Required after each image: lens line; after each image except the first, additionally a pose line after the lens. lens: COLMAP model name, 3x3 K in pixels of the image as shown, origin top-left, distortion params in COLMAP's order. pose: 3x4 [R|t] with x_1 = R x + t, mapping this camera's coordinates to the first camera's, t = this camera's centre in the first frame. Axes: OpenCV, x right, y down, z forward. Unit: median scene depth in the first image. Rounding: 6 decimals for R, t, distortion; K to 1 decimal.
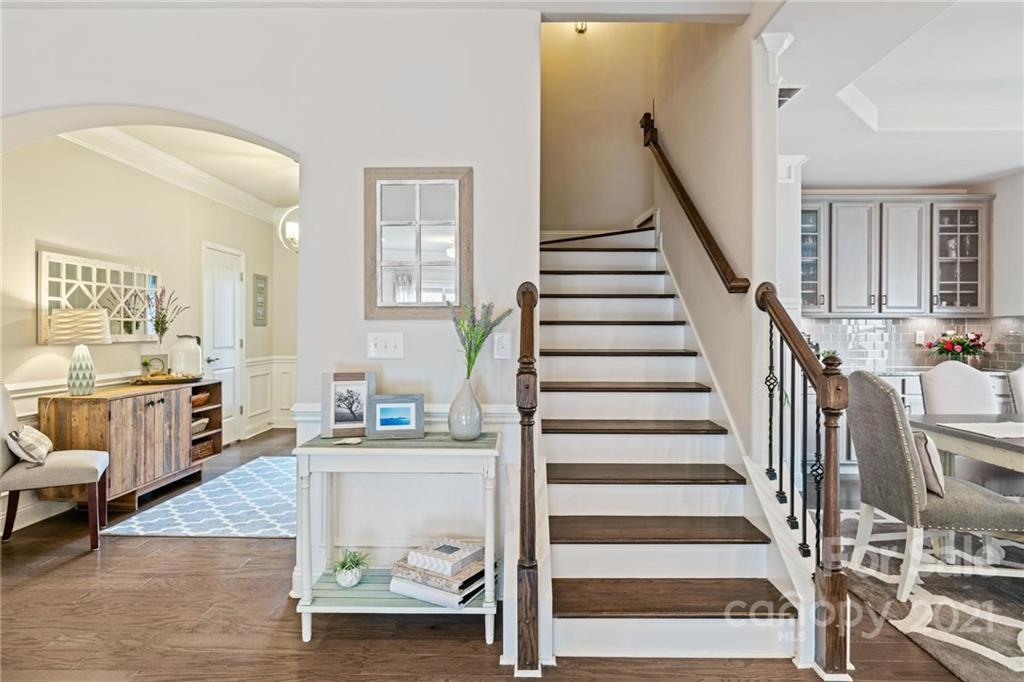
lens RADIAL K [[560.6, 0, 513.6], [0, 560.6, 326.9], [0, 0, 1]] dist [0.001514, 0.001098]
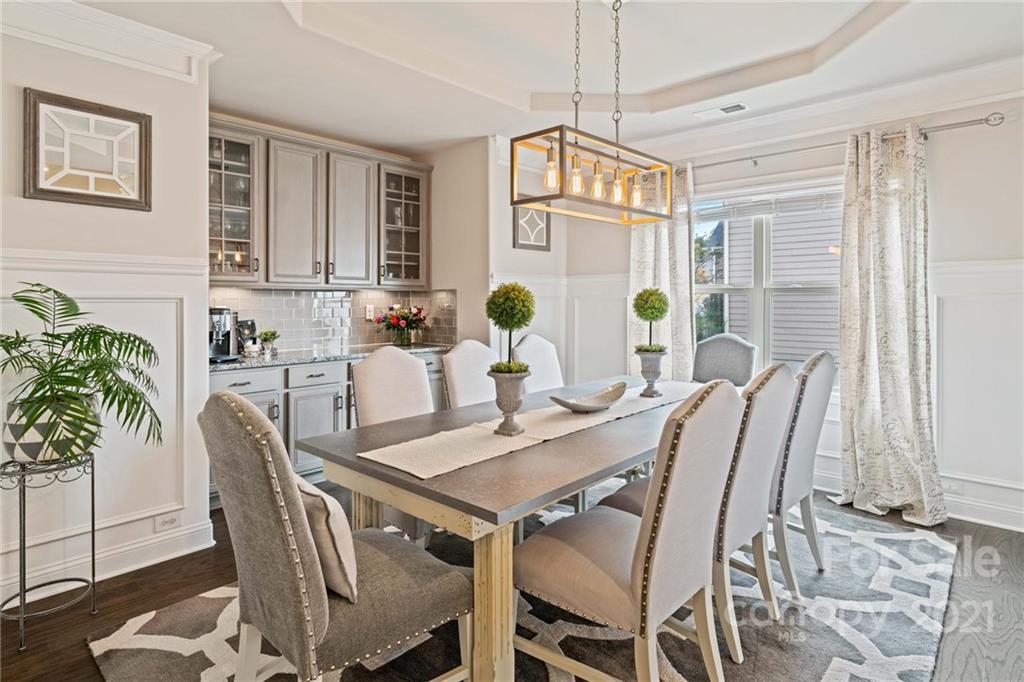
lens RADIAL K [[564.7, 0, 509.3], [0, 564.7, 308.3], [0, 0, 1]] dist [0.002226, 0.001060]
pose [[0.670949, -0.013968, 0.741372, 0.207688], [-0.000073, 0.999821, 0.018903, -0.004693], [-0.741503, -0.012737, 0.670828, 0.231189]]
